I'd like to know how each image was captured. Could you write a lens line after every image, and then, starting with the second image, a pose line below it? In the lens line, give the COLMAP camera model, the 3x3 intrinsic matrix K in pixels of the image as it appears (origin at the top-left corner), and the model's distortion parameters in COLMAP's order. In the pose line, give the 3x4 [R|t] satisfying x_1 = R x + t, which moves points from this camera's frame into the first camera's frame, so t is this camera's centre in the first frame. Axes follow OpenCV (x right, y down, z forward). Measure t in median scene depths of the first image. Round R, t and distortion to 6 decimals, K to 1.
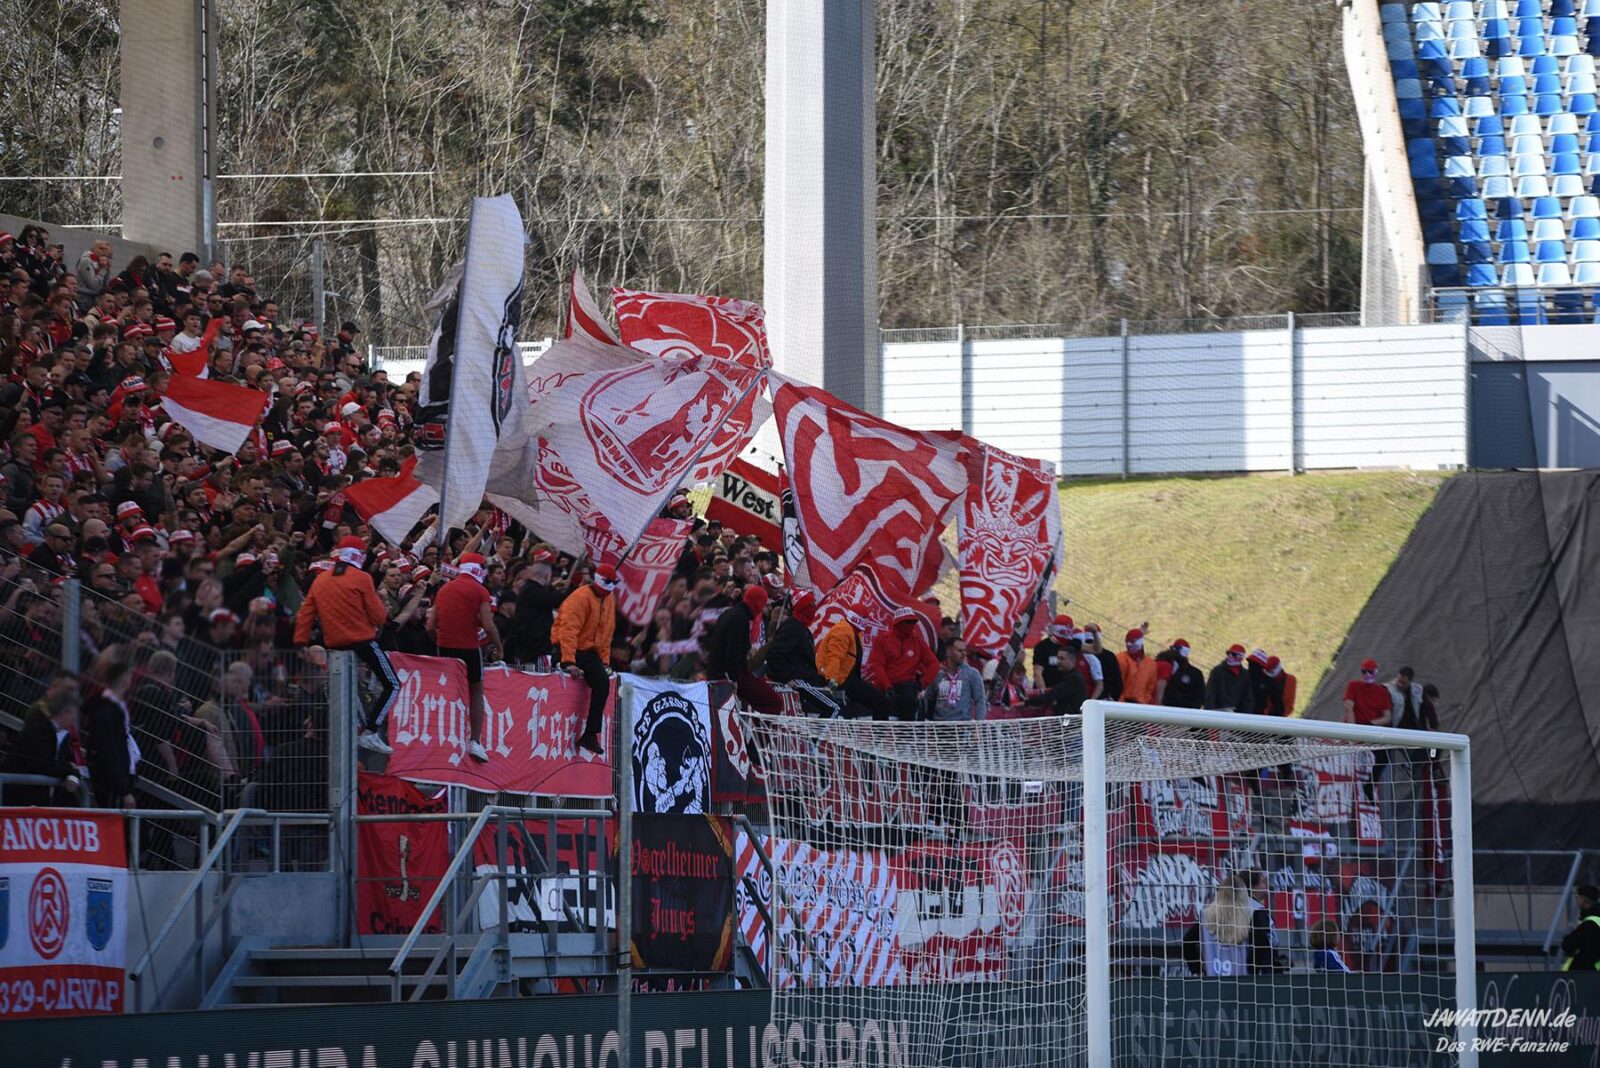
lens RADIAL K [[7281.2, 0, 797.1], [0, 7281.2, 537.6], [0, 0, 1]] dist [1.443388, 8.444759]
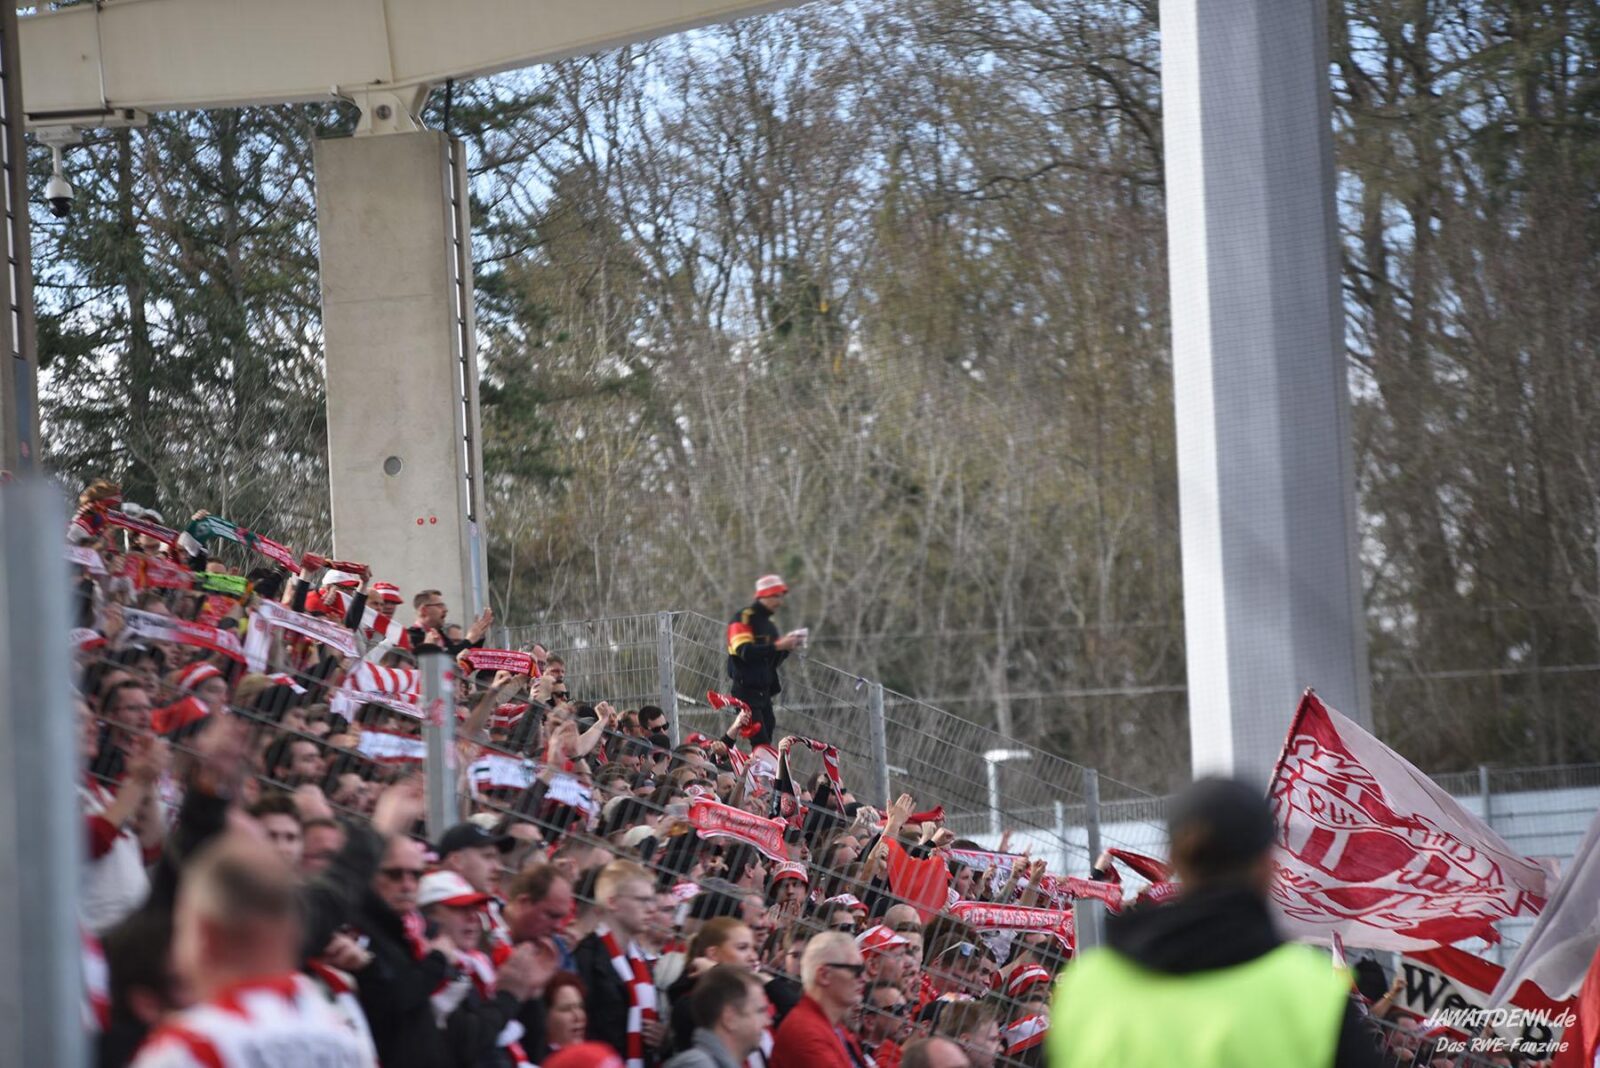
lens RADIAL K [[8730.5, 0, 807.6], [0, 8730.5, 537.5], [0, 0, 1]] dist [2.499808, 3.701681]
pose [[0.996105, -0.042501, 0.077260, -0.096967], [0.048971, 0.995273, -0.083870, 0.012702], [-0.073330, 0.087327, 0.993477, 0.256849]]
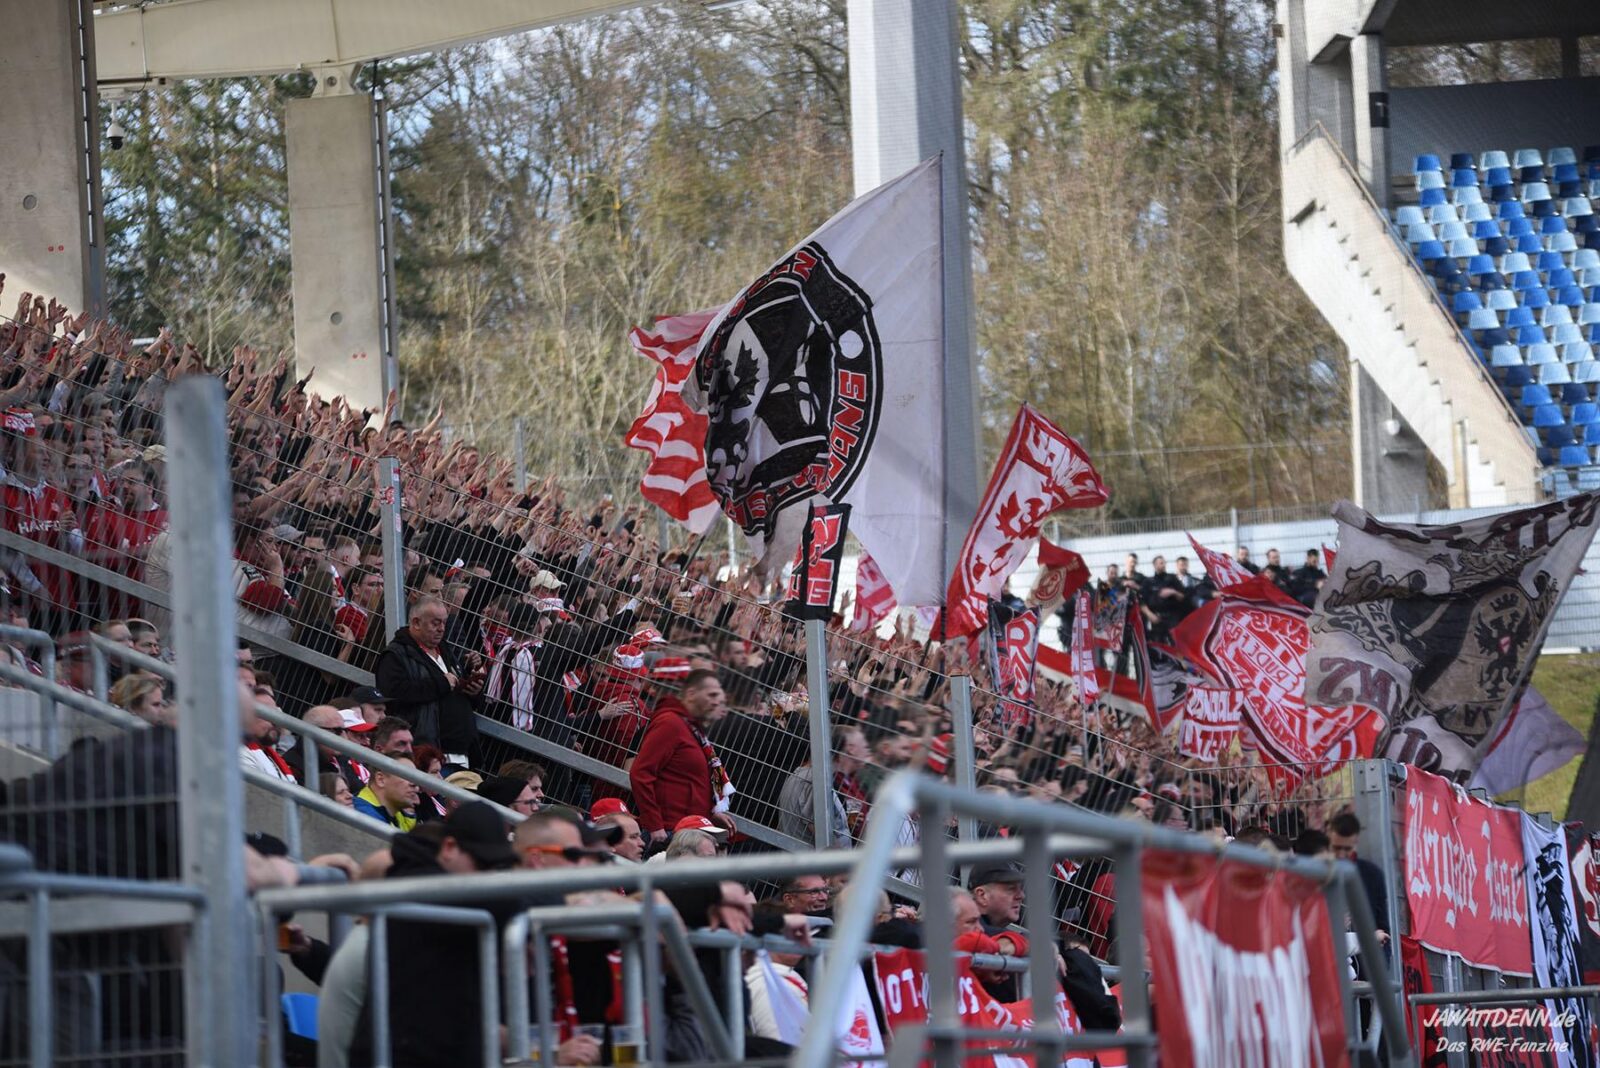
lens RADIAL K [[5961.4, 0, 796.9], [0, 5961.4, 532.1], [0, 0, 1]] dist [0.566232, 5.467411]
pose [[0.993266, -0.036880, 0.109832, -0.100045], [0.042889, 0.997680, -0.052864, 0.012135], [-0.107627, 0.057218, 0.992543, 0.243823]]
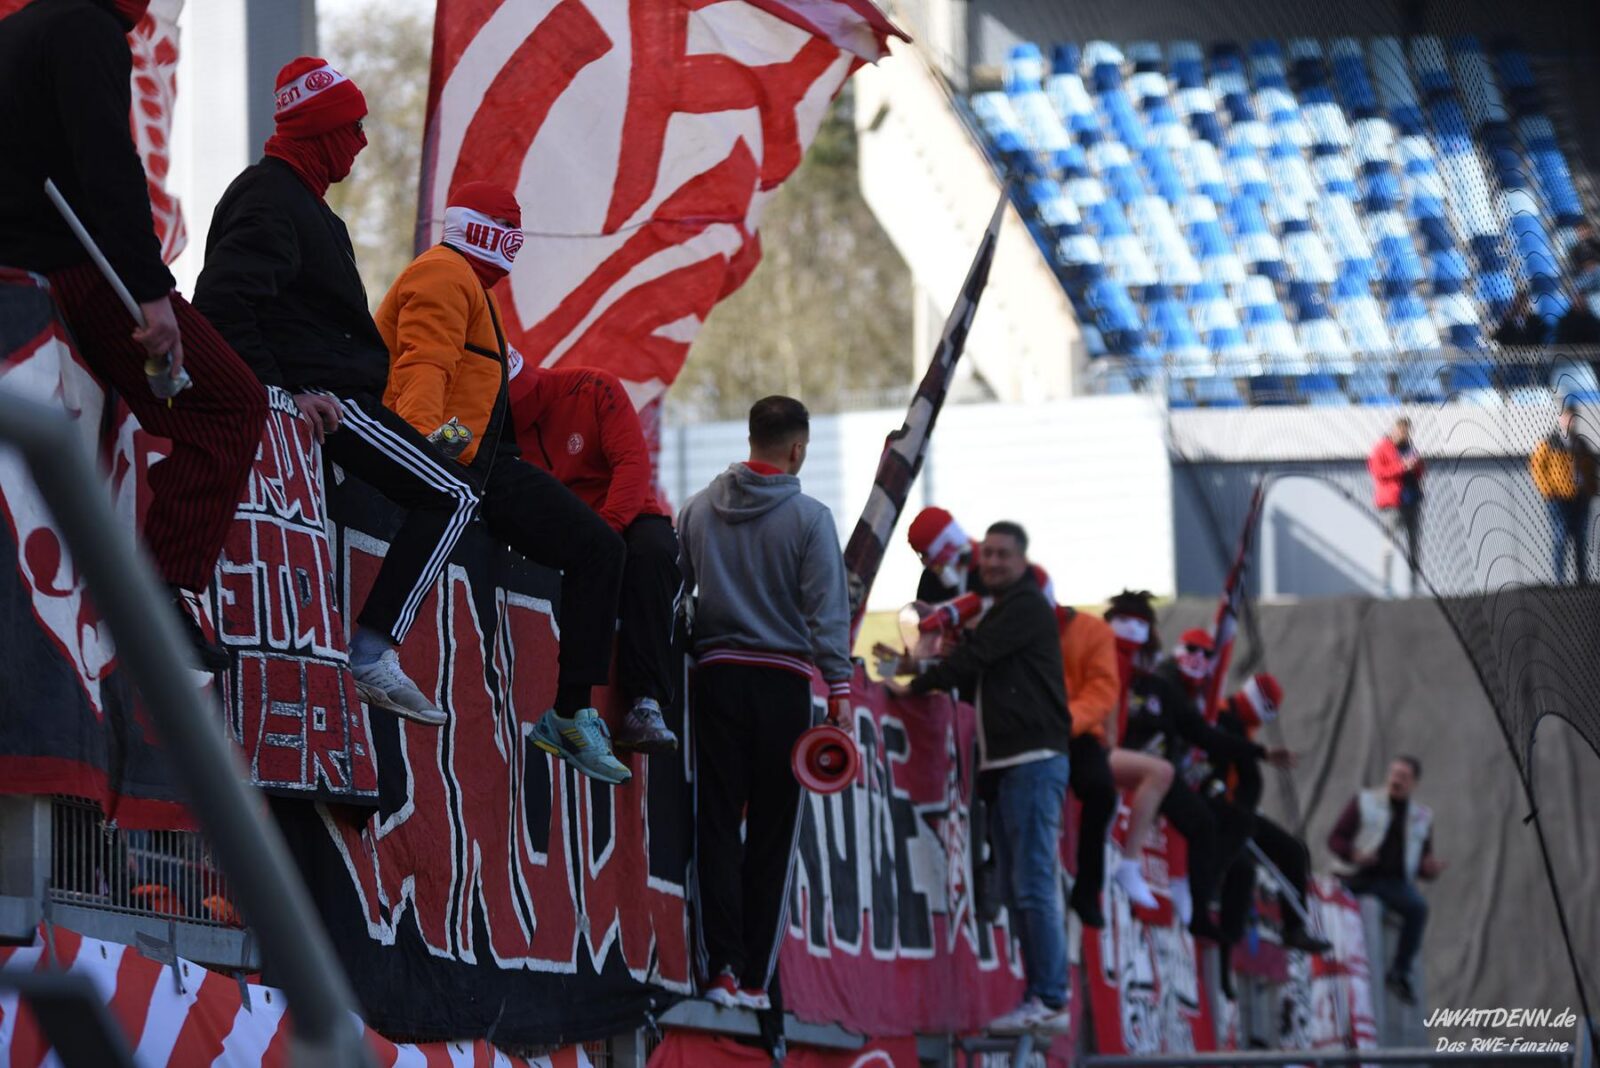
lens RADIAL K [[5292.3, 0, 799.7], [0, 5292.3, 534.5], [0, 0, 1]] dist [0.210235, 2.852766]
pose [[0.991966, -0.003094, 0.126466, -0.009273], [0.014497, 0.995895, -0.089344, 0.030127], [-0.125671, 0.090460, 0.987939, 0.509283]]
